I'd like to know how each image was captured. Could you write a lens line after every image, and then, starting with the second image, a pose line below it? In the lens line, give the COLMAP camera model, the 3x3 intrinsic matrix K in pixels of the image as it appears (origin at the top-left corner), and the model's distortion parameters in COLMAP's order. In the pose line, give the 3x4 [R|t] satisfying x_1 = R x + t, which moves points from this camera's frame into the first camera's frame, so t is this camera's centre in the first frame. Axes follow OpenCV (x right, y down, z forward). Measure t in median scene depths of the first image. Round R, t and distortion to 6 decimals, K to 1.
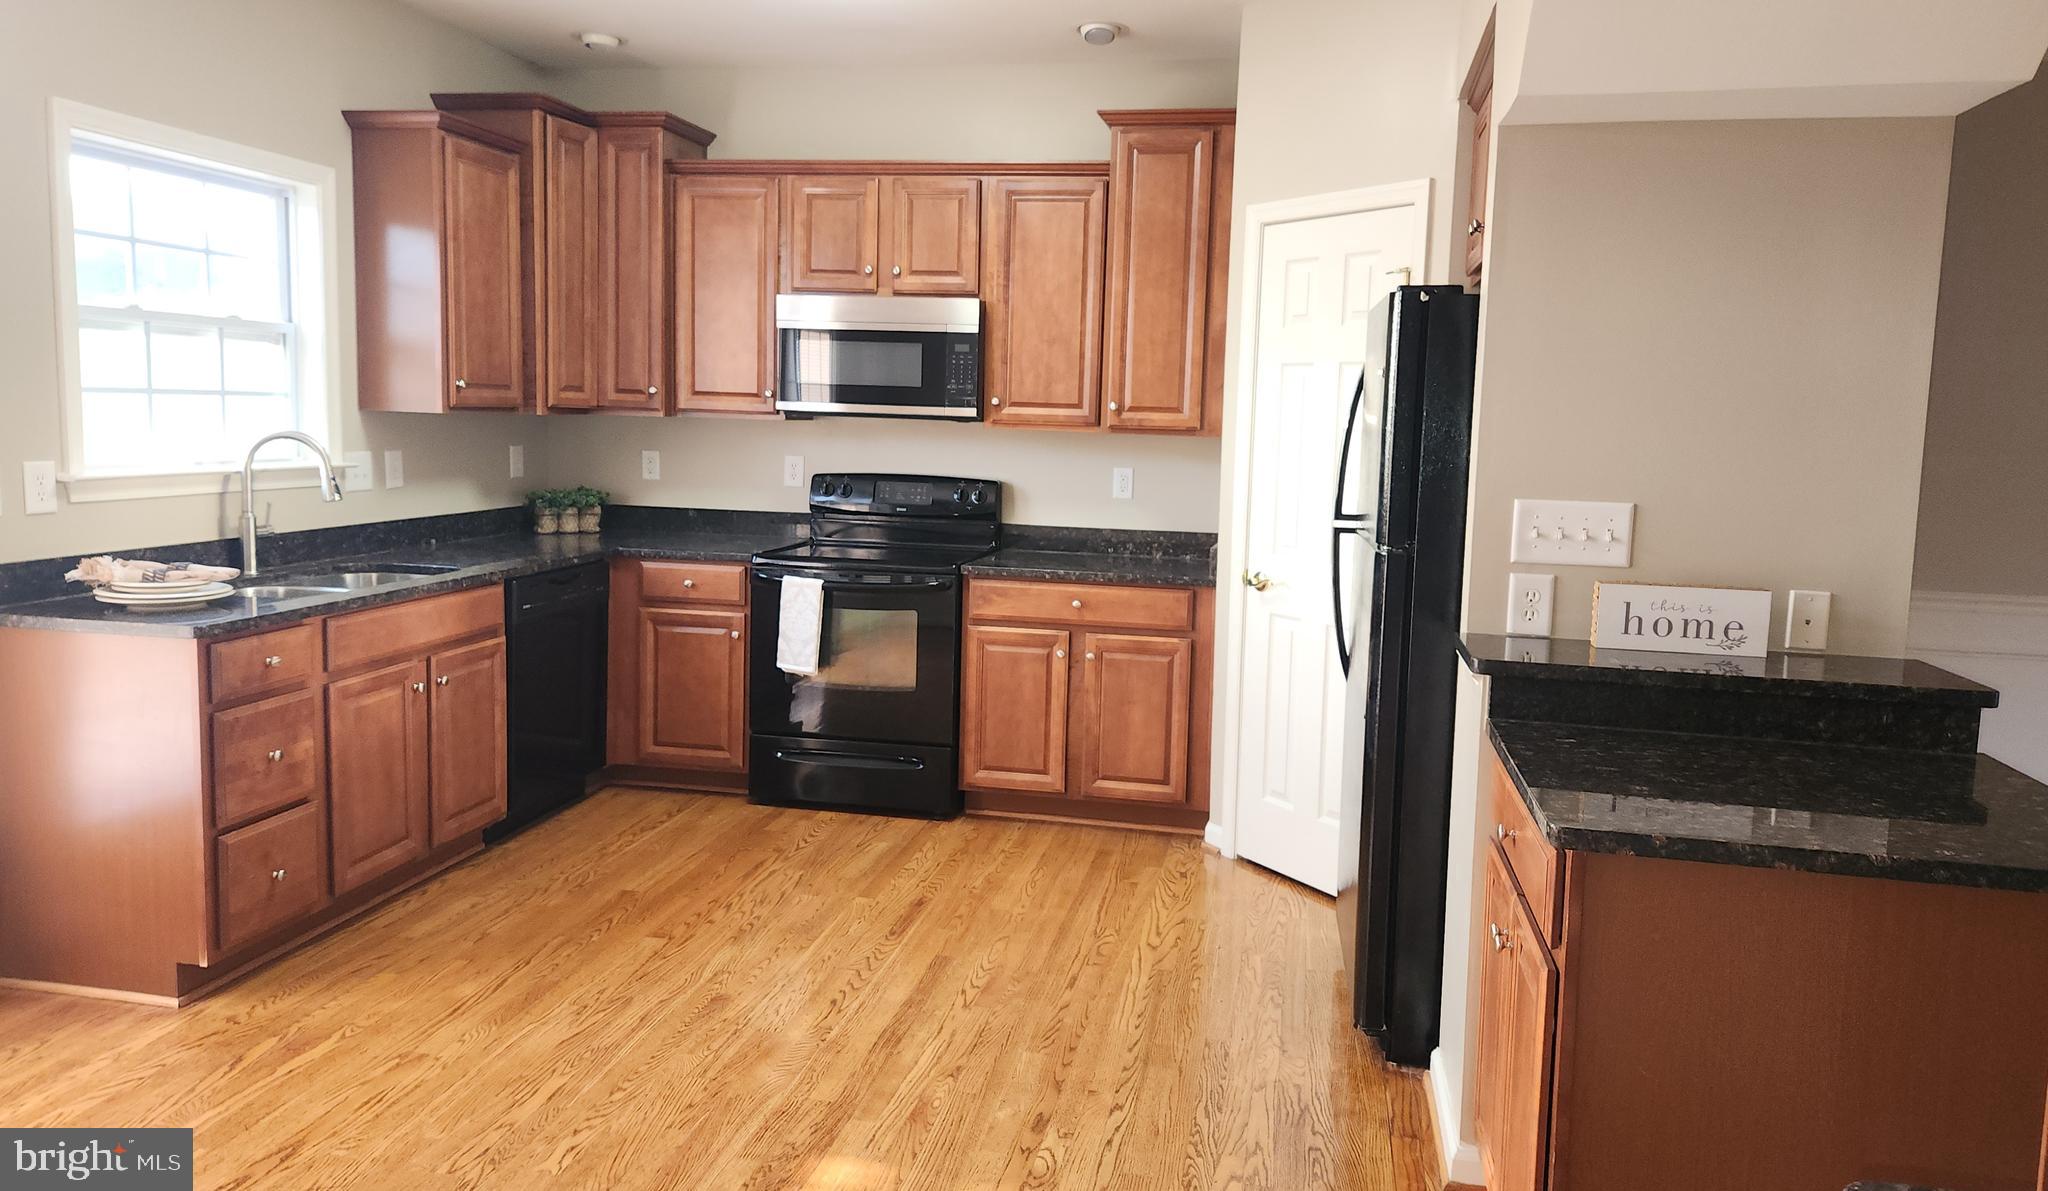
lens RADIAL K [[1401.3, 0, 1028.0], [0, 1401.3, 571.5], [0, 0, 1]] dist [0.076022, -0.070780]
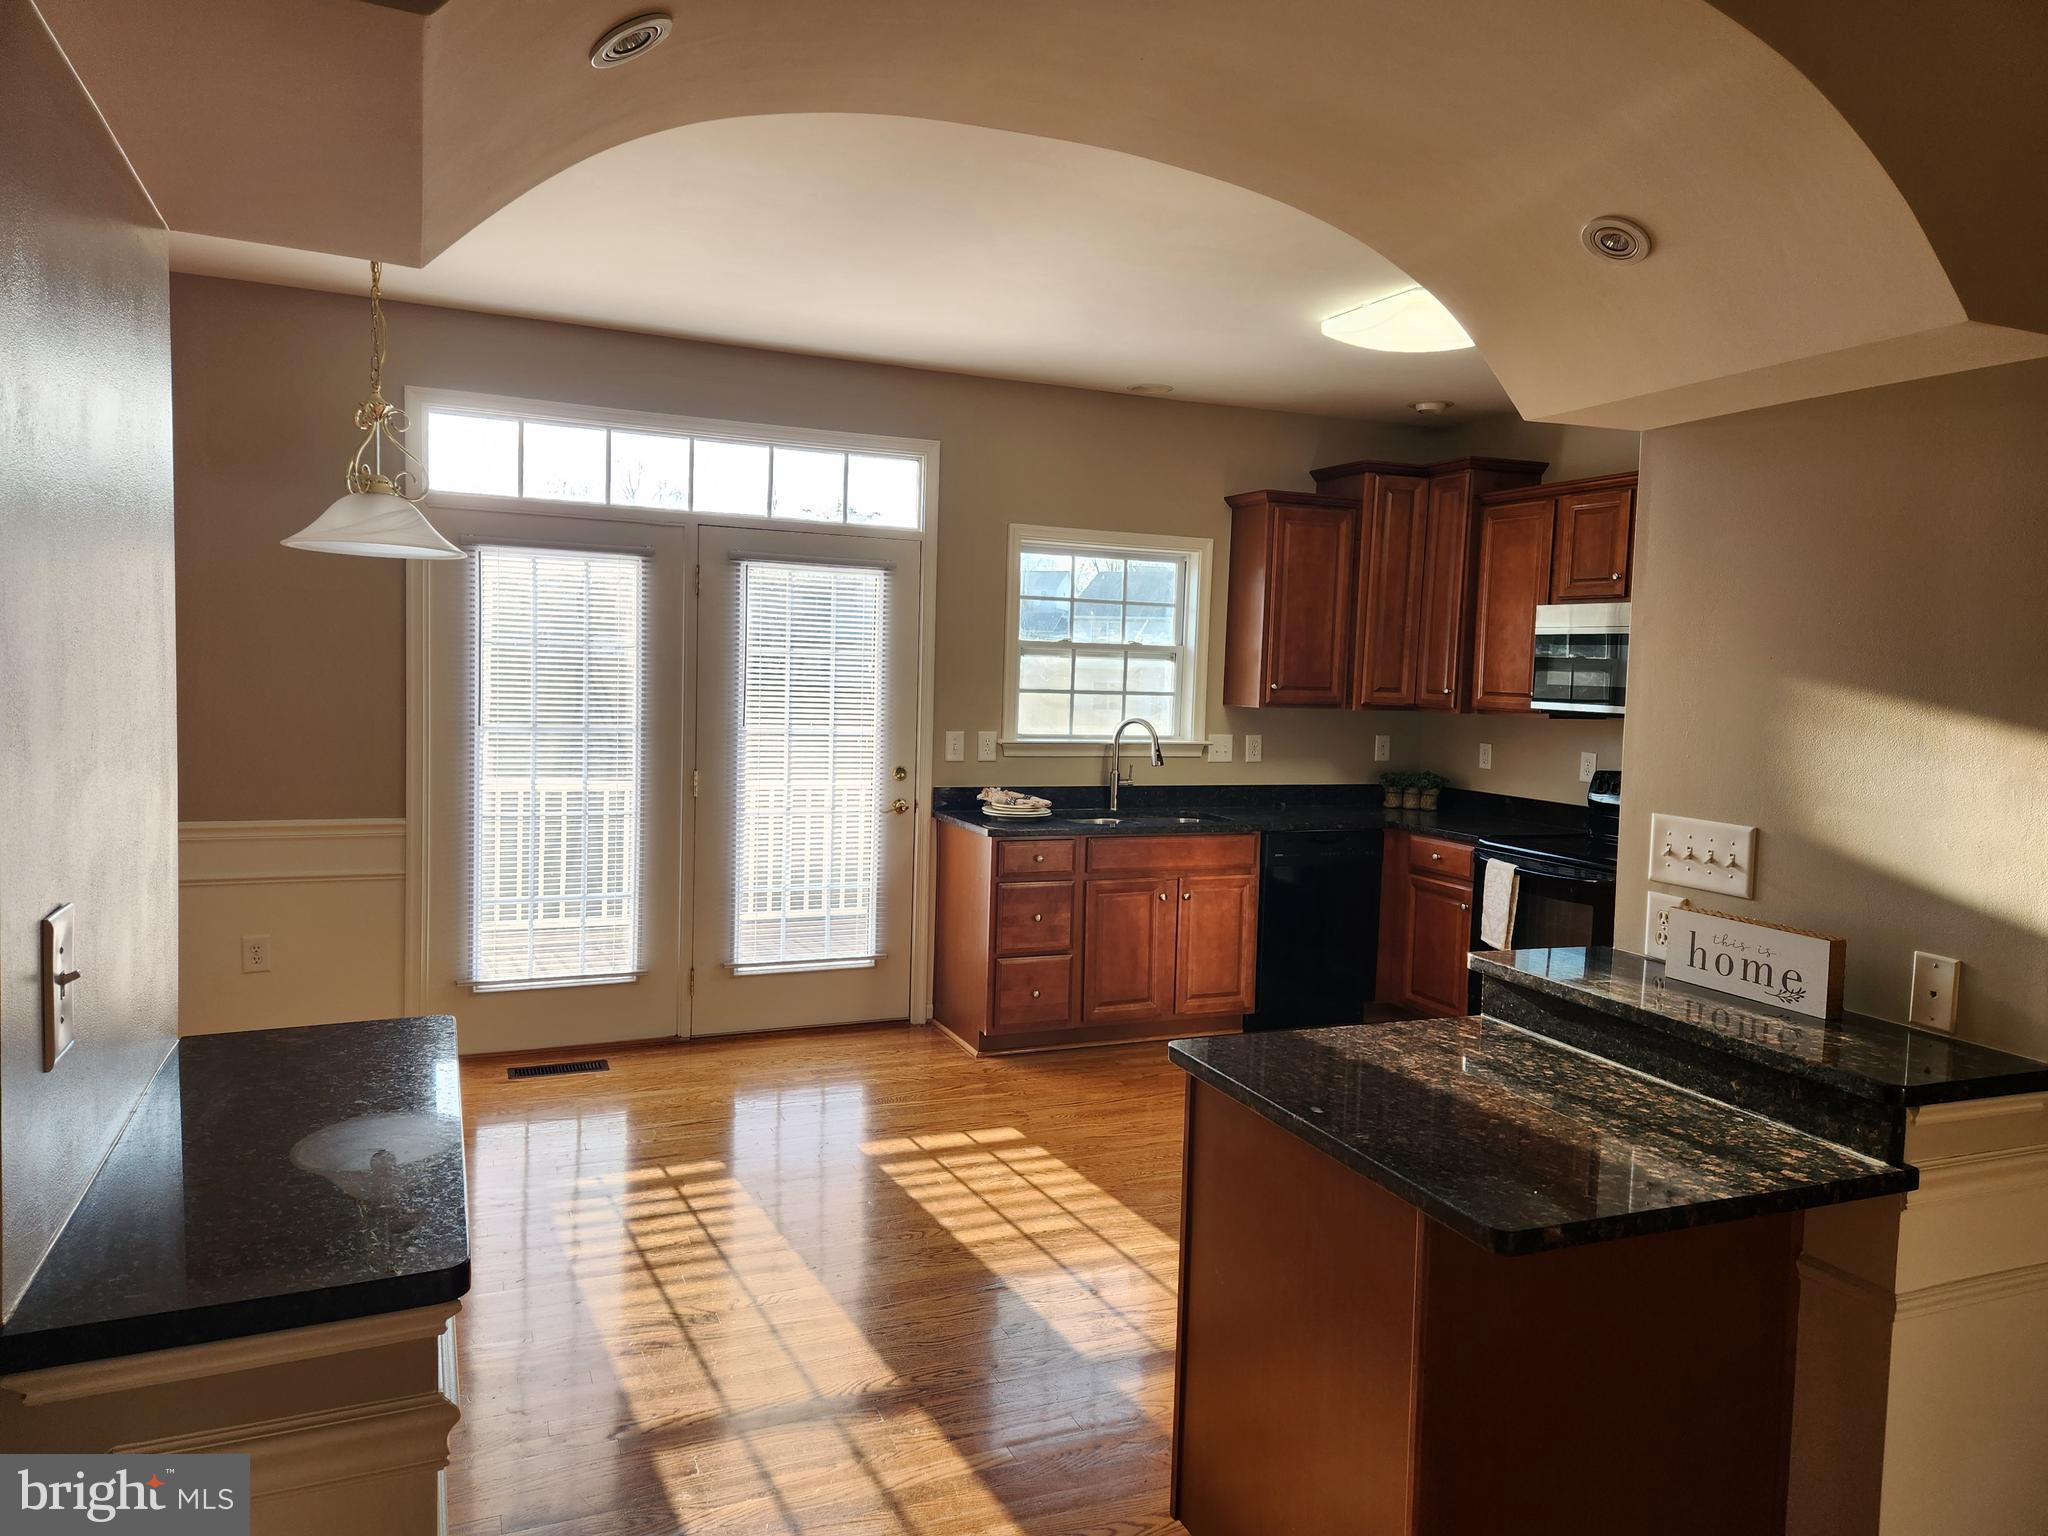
lens RADIAL K [[1396.3, 0, 1024.0], [0, 1396.3, 768.0], [0, 0, 1]] dist [0.147475, -0.175711]
pose [[0.547879, 0.053027, -0.834875, 0.616344], [-0.112018, 0.993652, -0.010399, -0.016190], [0.829024, 0.099219, 0.550341, 0.081936]]
